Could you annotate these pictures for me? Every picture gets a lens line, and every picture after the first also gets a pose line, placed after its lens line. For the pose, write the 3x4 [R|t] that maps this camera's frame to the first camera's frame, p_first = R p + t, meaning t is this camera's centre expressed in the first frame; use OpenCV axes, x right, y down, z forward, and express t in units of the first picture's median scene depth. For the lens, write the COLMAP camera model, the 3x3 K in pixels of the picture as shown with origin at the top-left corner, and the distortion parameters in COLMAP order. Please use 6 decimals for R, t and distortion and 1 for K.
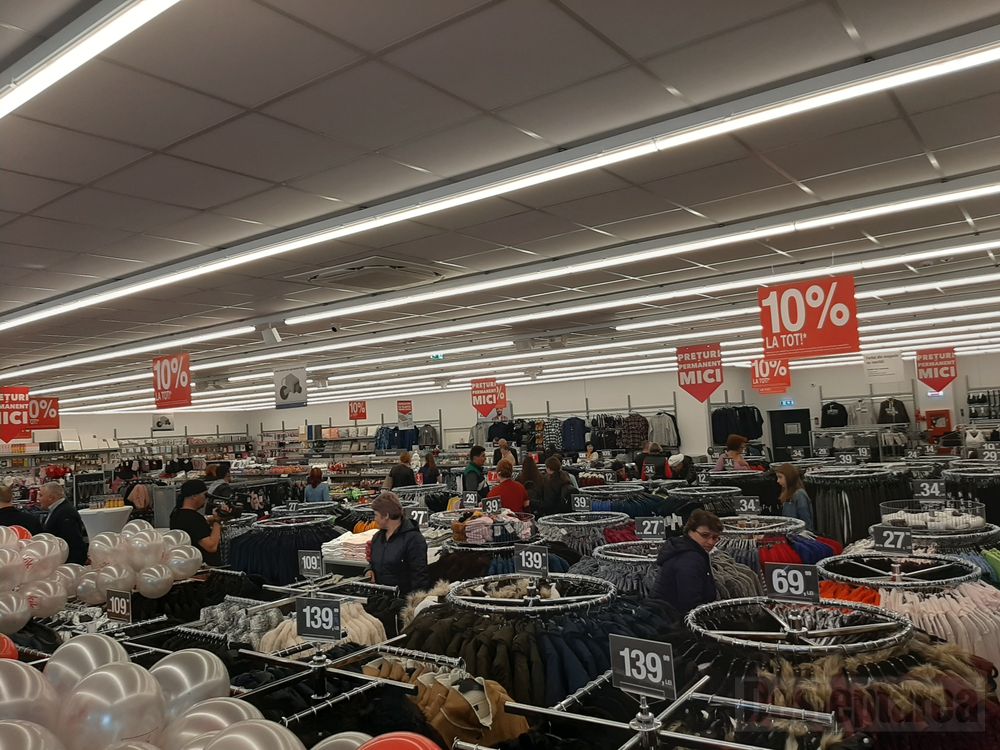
lens RADIAL K [[771.5, 0, 505.6], [0, 771.5, 372.8], [0, 0, 1]] dist [0.017776, -0.050167]
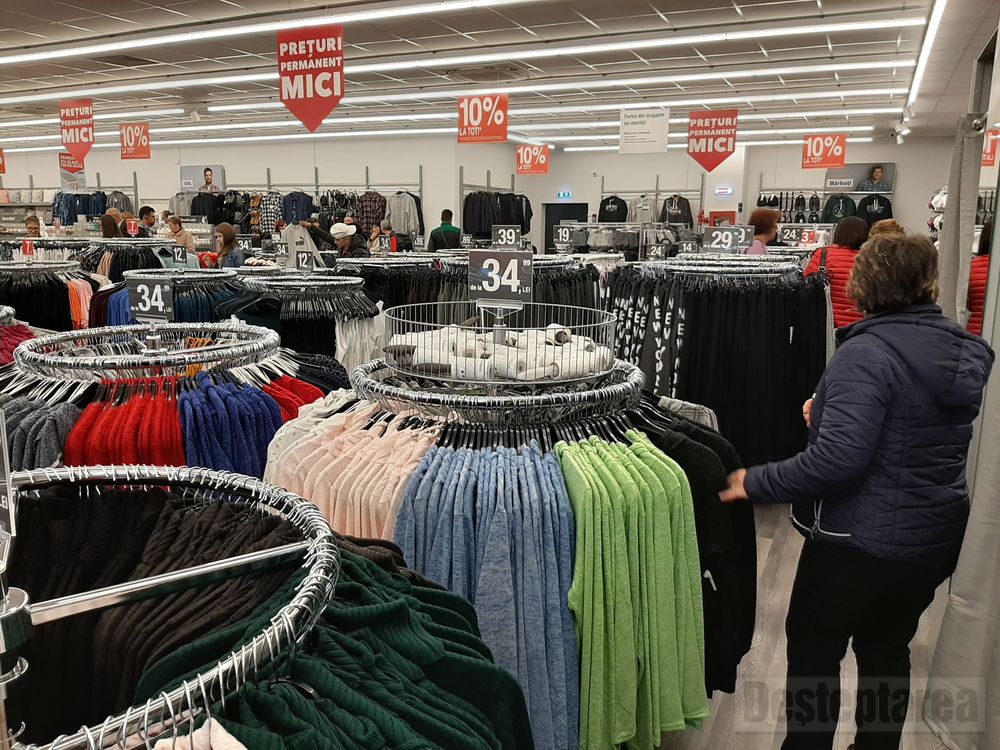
lens RADIAL K [[771.5, 0, 497.9], [0, 771.5, 376.9], [0, 0, 1]] dist [0.017776, -0.050167]
pose [[0.978799, 0.027133, 0.203016, 0.138834], [-0.078070, 0.965783, 0.247321, 0.030731], [-0.189359, -0.257927, 0.947426, 0.181385]]
